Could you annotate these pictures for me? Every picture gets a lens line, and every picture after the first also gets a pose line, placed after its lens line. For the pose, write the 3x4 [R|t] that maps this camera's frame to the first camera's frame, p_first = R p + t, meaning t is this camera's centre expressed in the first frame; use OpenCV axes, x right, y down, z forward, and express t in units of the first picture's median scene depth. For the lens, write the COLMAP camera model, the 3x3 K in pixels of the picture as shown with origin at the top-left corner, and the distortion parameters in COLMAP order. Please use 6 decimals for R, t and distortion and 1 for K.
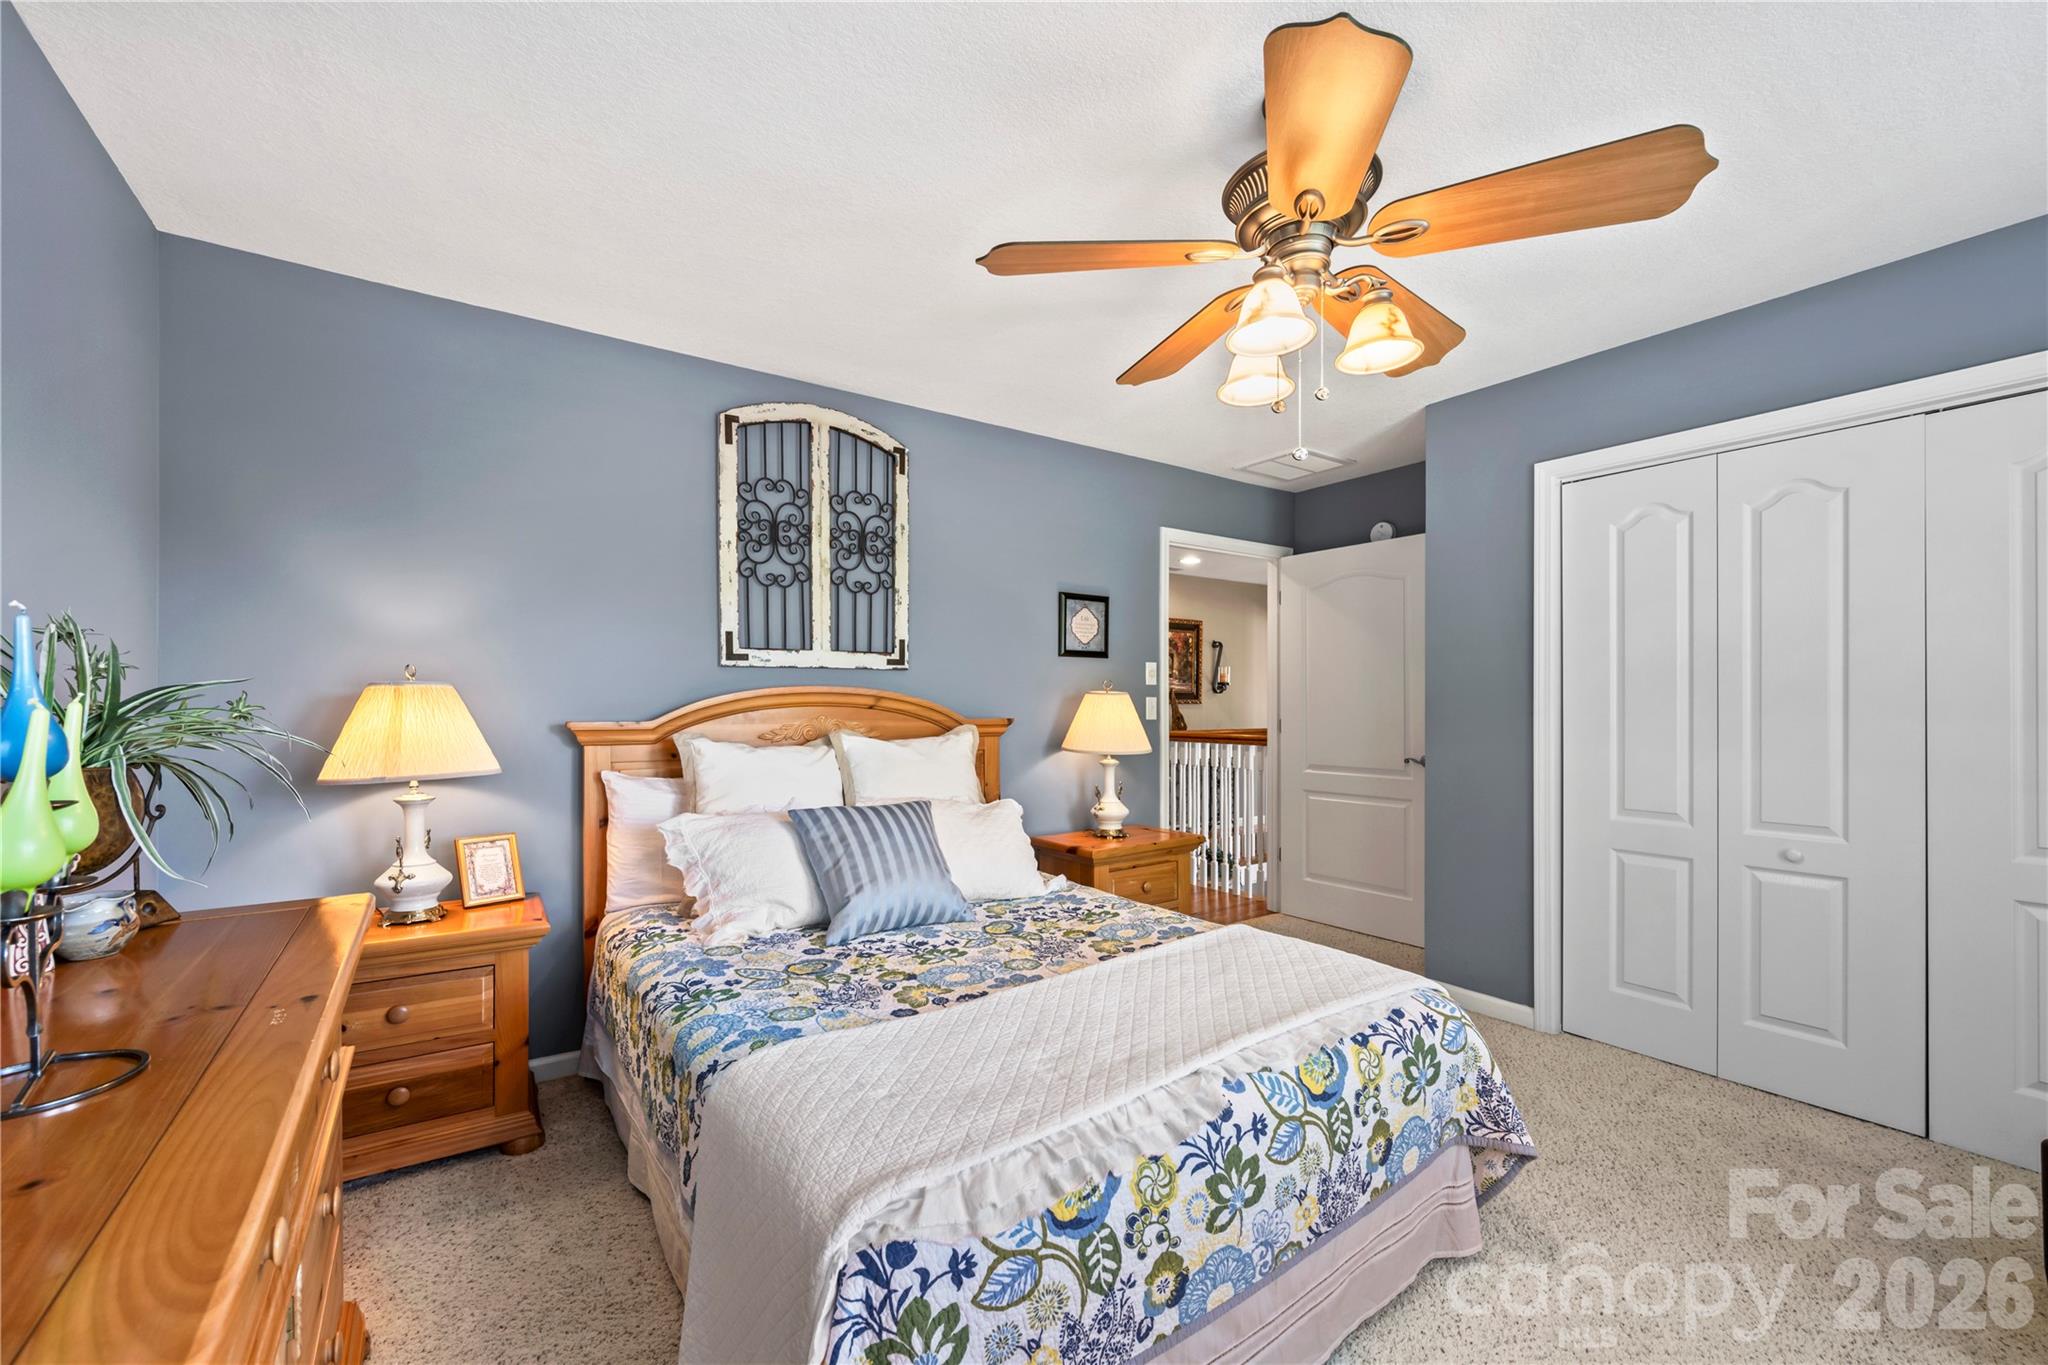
lens RADIAL K [[825.4, 0, 1022.7], [0, 825.4, 695.1], [0, 0, 1]] dist [-0.012423, -0.000162]
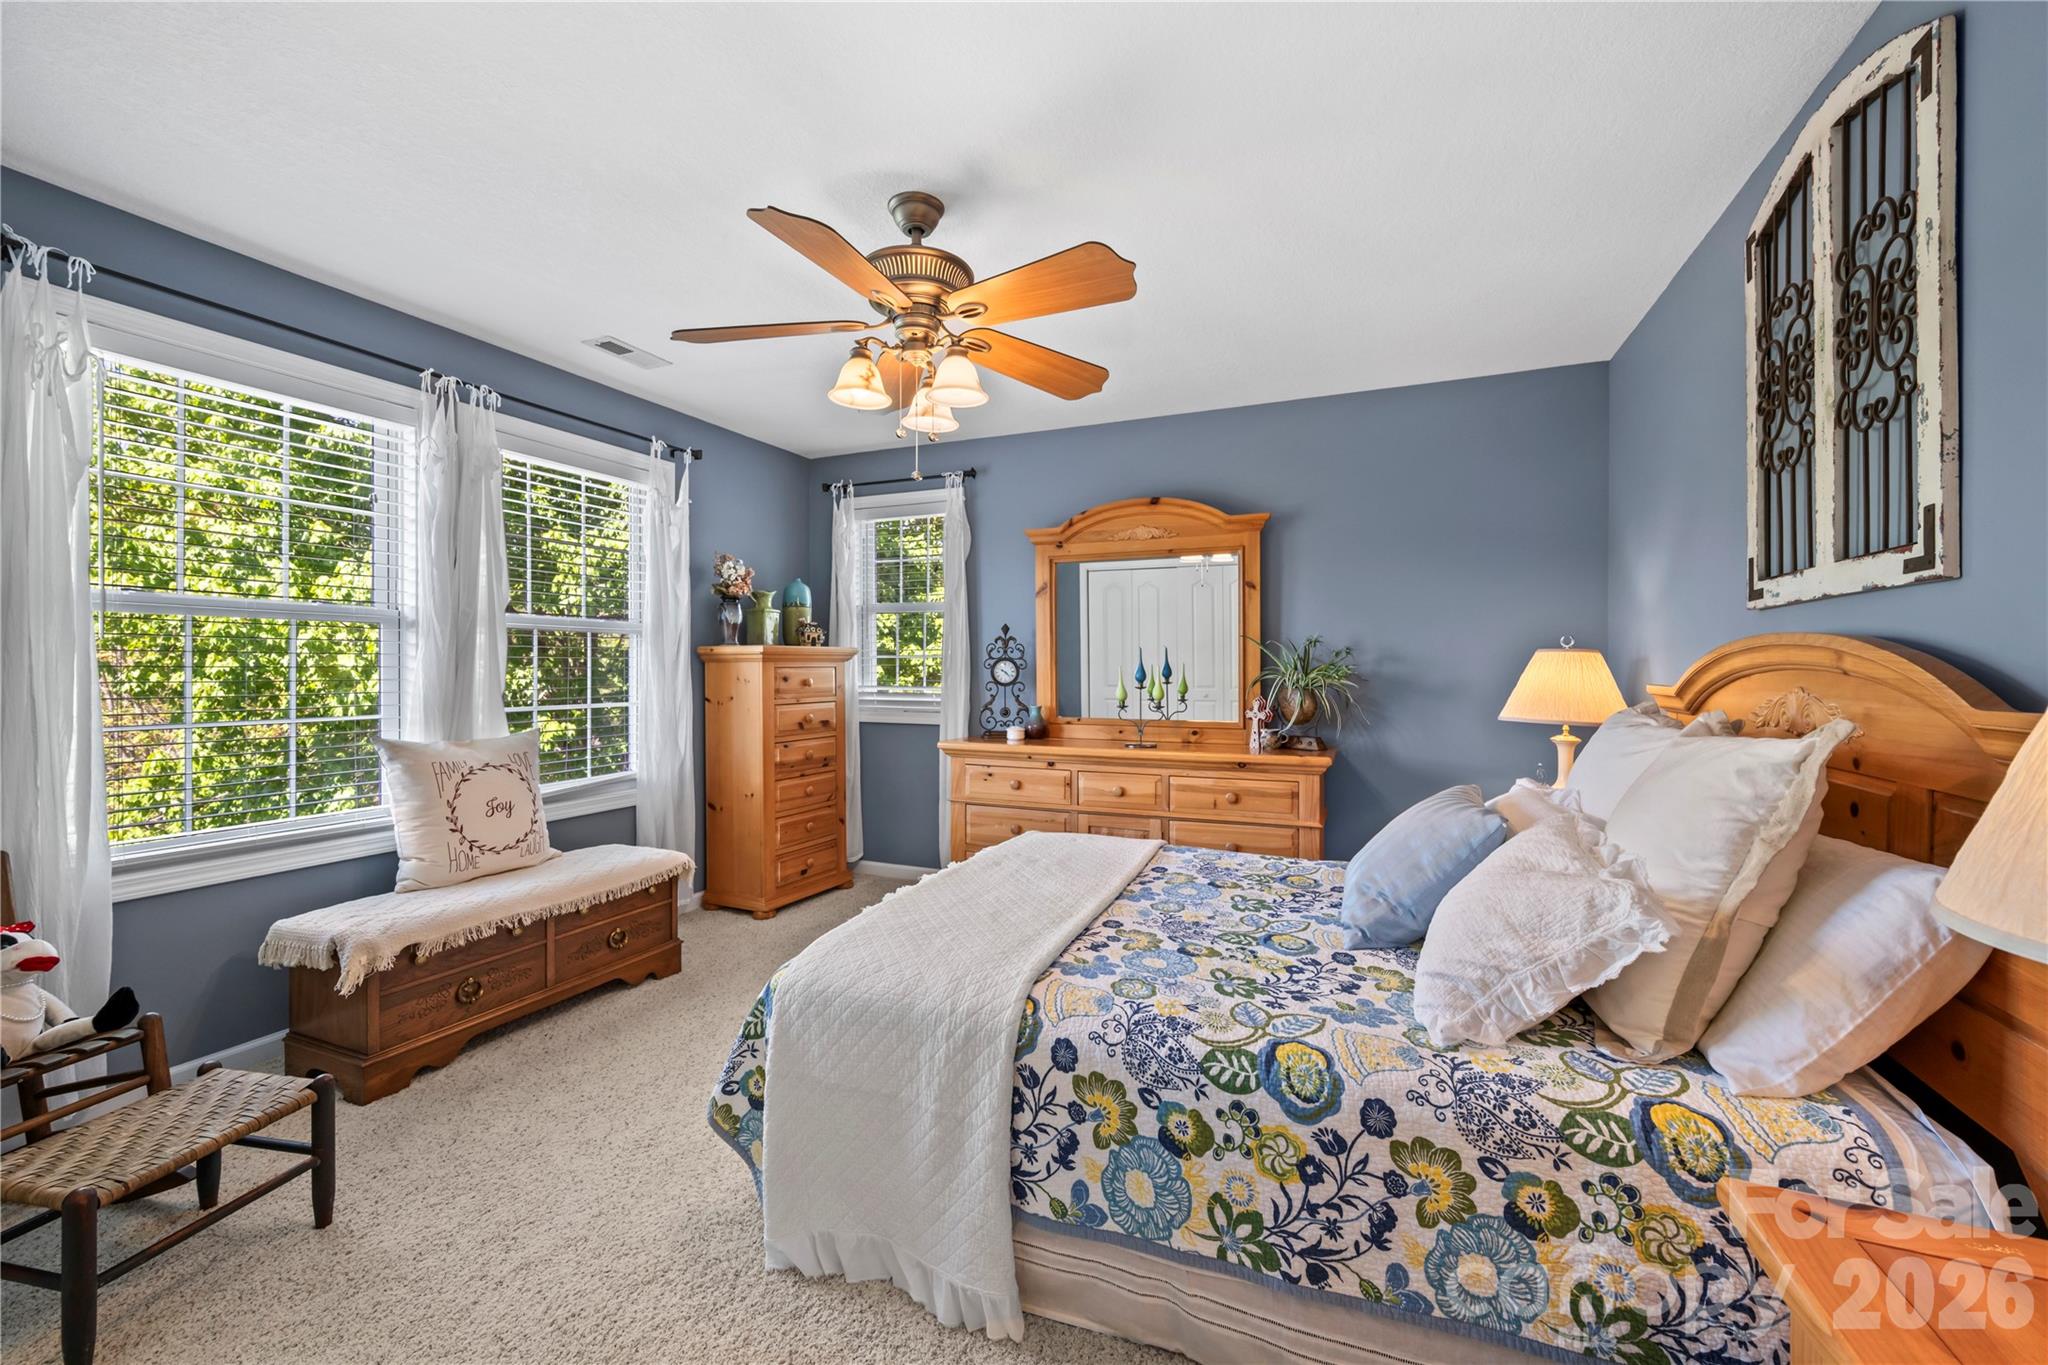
lens RADIAL K [[825.4, 0, 1026.0], [0, 825.4, 674.4], [0, 0, 1]] dist [-0.012423, -0.000162]
pose [[-0.853034, 0.003177, -0.521845, 0.526285], [0.003313, 0.999994, 0.000673, 0.015974], [0.521844, -0.001154, -0.853040, 1.335454]]
